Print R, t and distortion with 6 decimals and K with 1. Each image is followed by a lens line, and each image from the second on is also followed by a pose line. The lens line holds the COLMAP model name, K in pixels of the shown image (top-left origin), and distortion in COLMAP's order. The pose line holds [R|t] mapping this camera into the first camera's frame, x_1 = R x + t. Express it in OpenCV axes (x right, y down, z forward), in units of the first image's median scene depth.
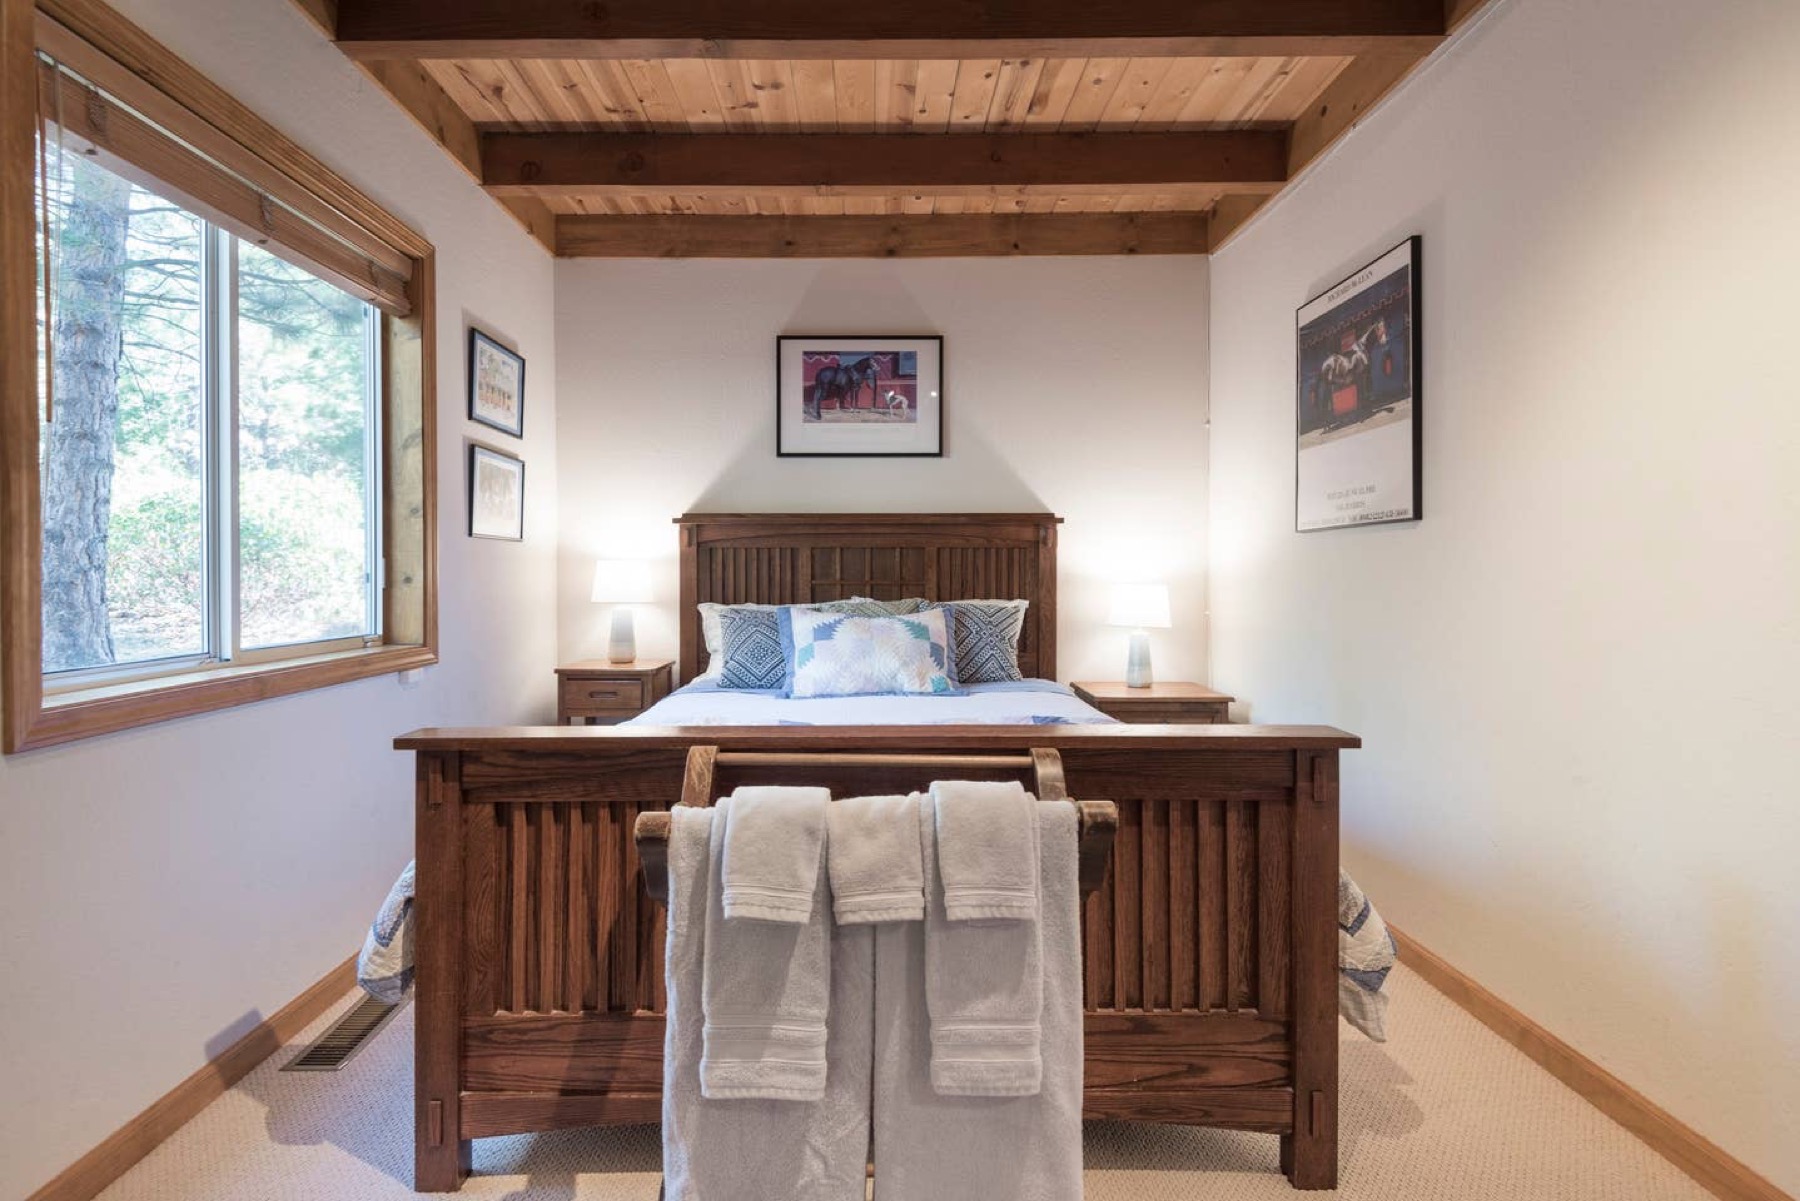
lens RADIAL K [[804.3, 0, 877.2], [0, 804.3, 592.6], [0, 0, 1]] dist [0.002753, -0.008670]
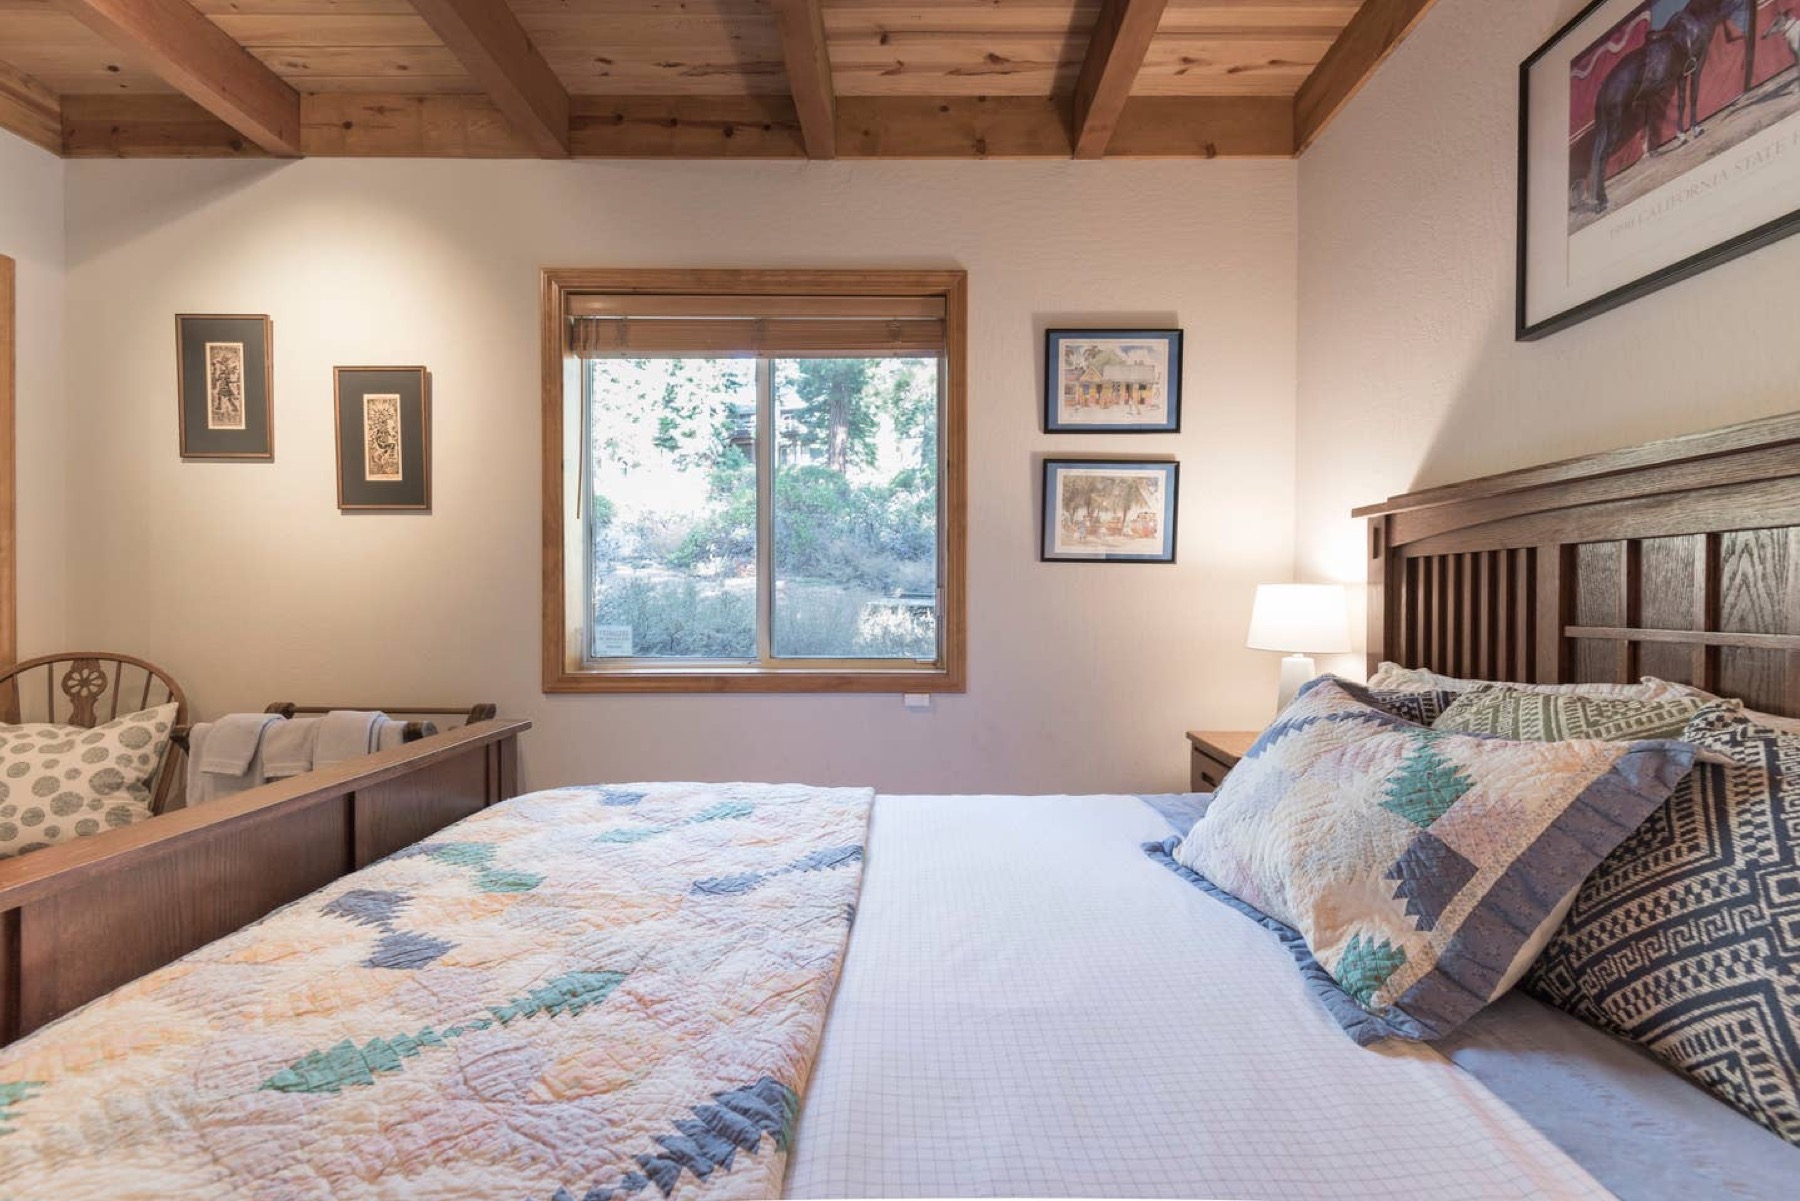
lens RADIAL K [[804.3, 0, 877.2], [0, 804.3, 592.6], [0, 0, 1]] dist [0.002753, -0.008670]
pose [[-0.022141, -0.005572, -0.999739, 0.388048], [-0.023958, 0.999700, -0.005041, -0.028023], [0.999468, 0.023840, -0.022268, 0.824028]]
